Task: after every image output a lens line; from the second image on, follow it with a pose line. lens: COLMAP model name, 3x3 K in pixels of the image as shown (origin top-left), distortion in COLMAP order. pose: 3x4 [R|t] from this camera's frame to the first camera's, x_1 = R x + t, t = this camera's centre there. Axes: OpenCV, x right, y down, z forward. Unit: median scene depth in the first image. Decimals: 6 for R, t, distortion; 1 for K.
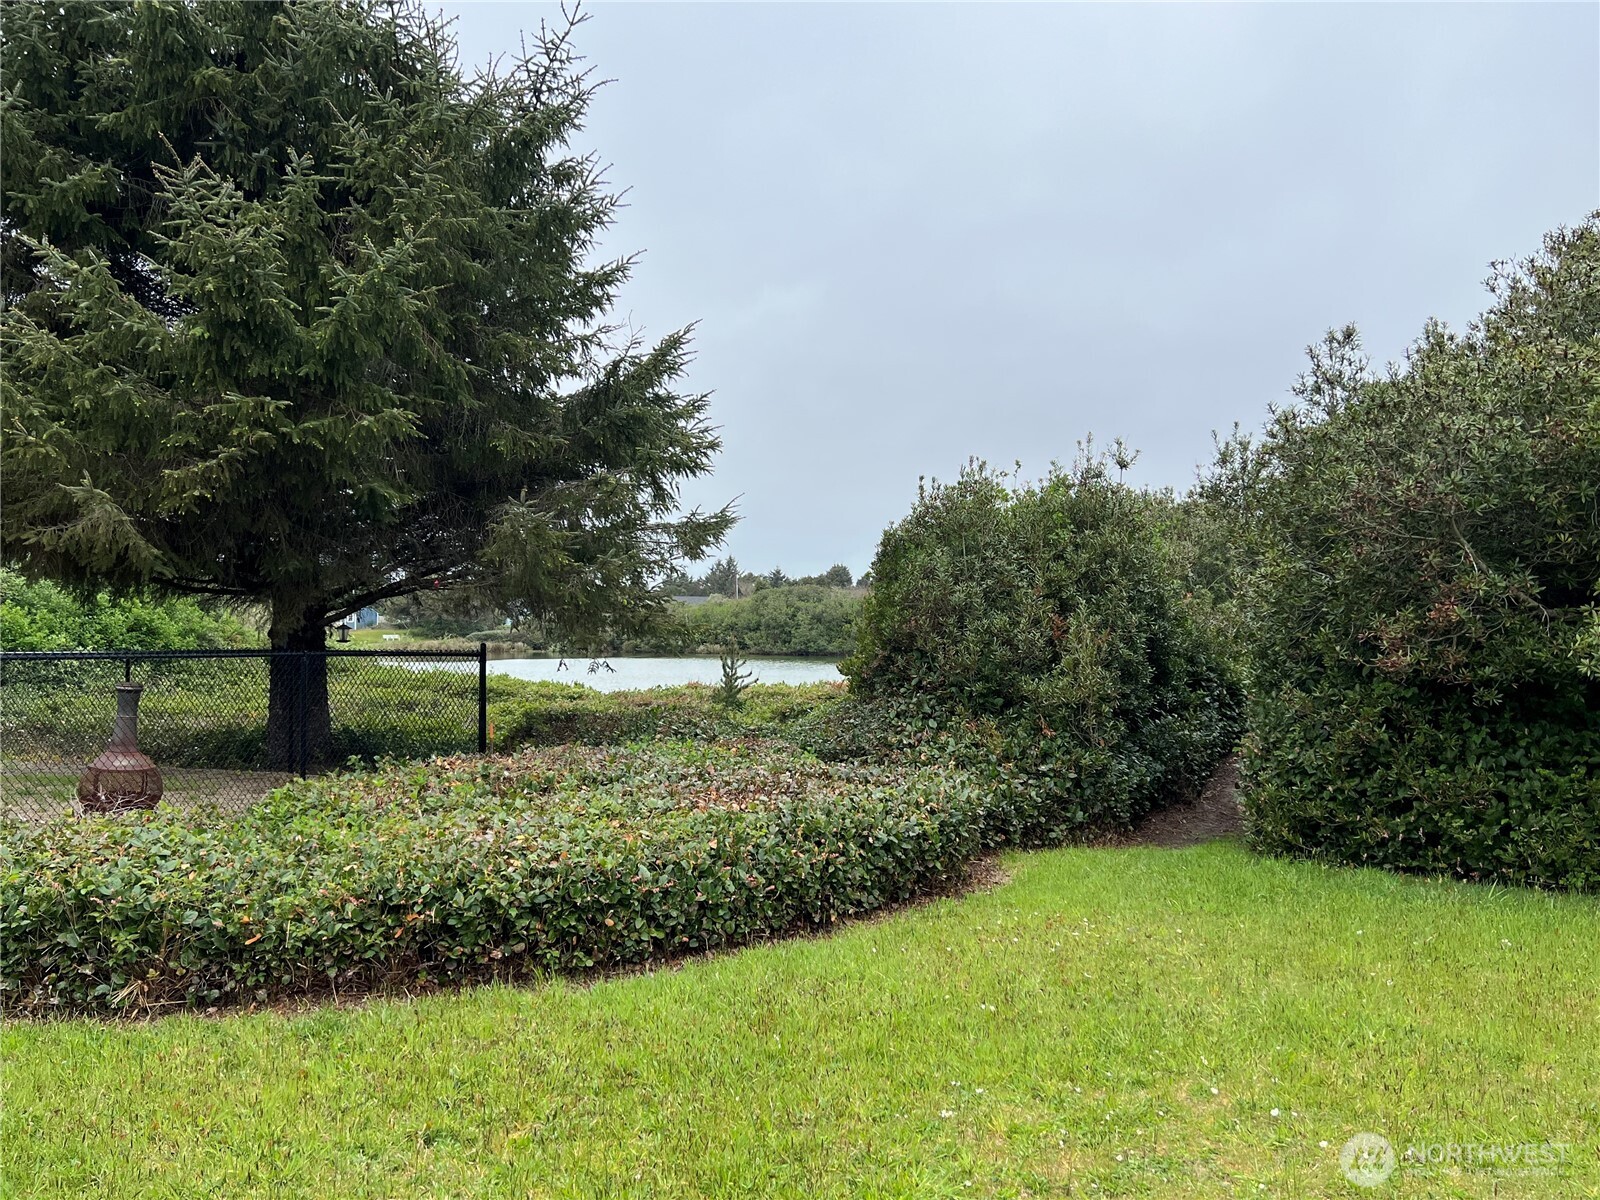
lens RADIAL K [[1244.8, 0, 795.6], [0, 1244.8, 600.0], [0, 0, 1]] dist [0.004569, -0.003783]
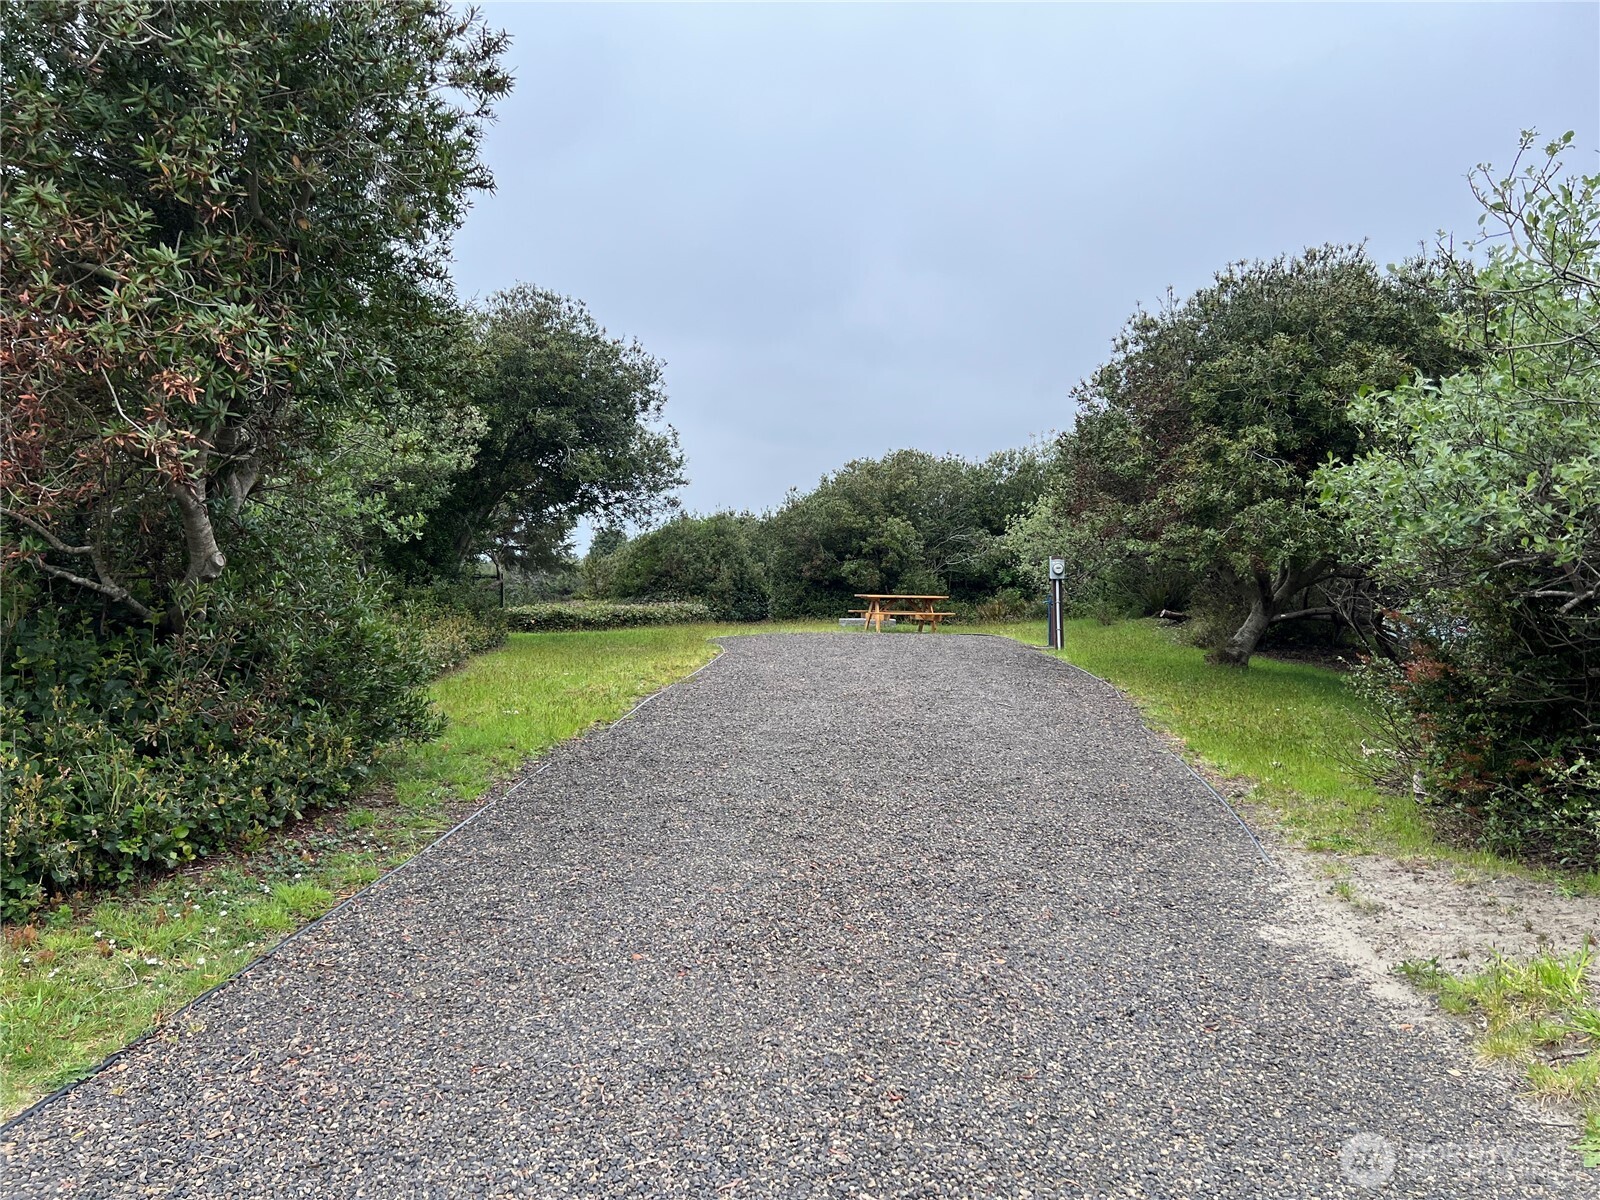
lens RADIAL K [[1214.5, 0, 799.9], [0, 1214.5, 596.8], [0, 0, 1]] dist [-0.000035, 0.000001]
pose [[0.927935, -0.003000, 0.372729, -0.807477], [-0.006887, 0.999659, 0.025192, 0.016936], [-0.372677, -0.025943, 0.927598, -2.124535]]
